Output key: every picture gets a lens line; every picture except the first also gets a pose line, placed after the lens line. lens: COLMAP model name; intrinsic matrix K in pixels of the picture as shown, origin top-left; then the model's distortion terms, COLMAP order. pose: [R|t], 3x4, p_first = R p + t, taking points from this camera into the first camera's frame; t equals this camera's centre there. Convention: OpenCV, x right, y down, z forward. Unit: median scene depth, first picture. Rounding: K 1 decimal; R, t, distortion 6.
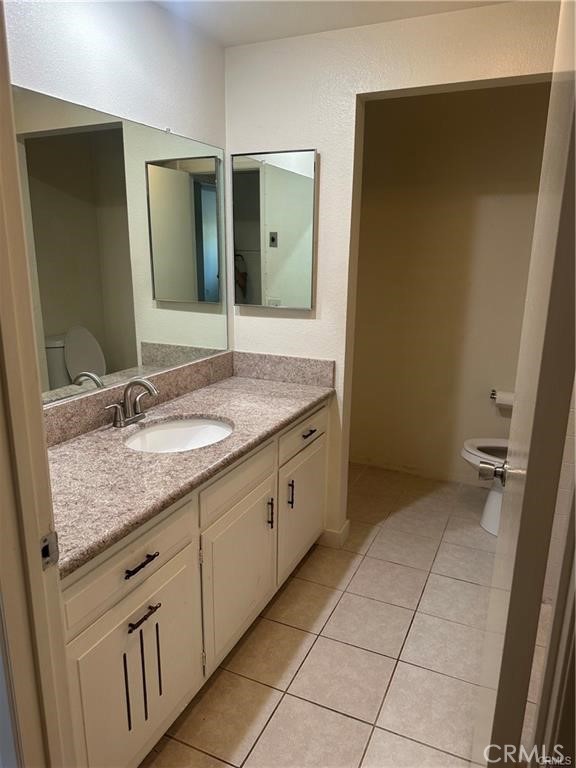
lens RADIAL K [[540.4, 0, 289.1], [0, 540.4, 383.4], [0, 0, 1]] dist [0.028964, -0.000577]
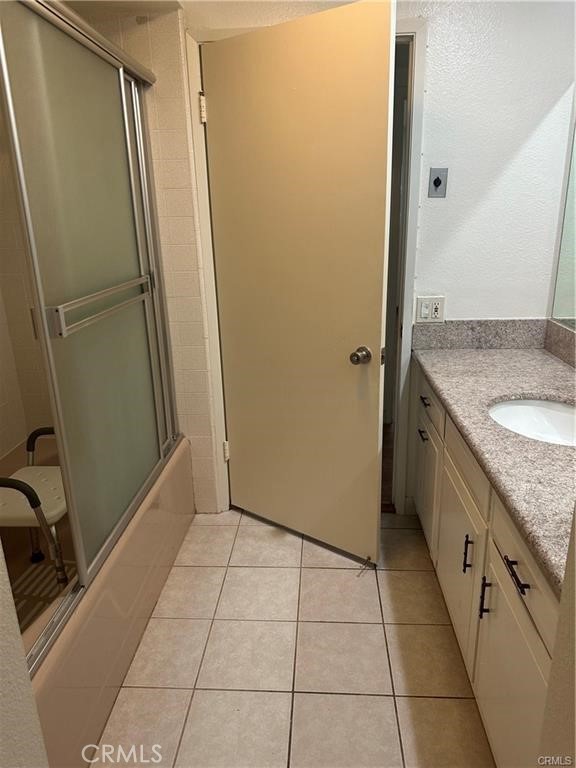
lens RADIAL K [[540.4, 0, 289.8], [0, 540.4, 383.1], [0, 0, 1]] dist [0.028964, -0.000577]
pose [[-0.929507, 0.121060, -0.348368, 0.468963], [-0.080251, 0.855565, 0.511437, -0.358065], [0.359966, 0.503342, -0.785539, 1.510542]]
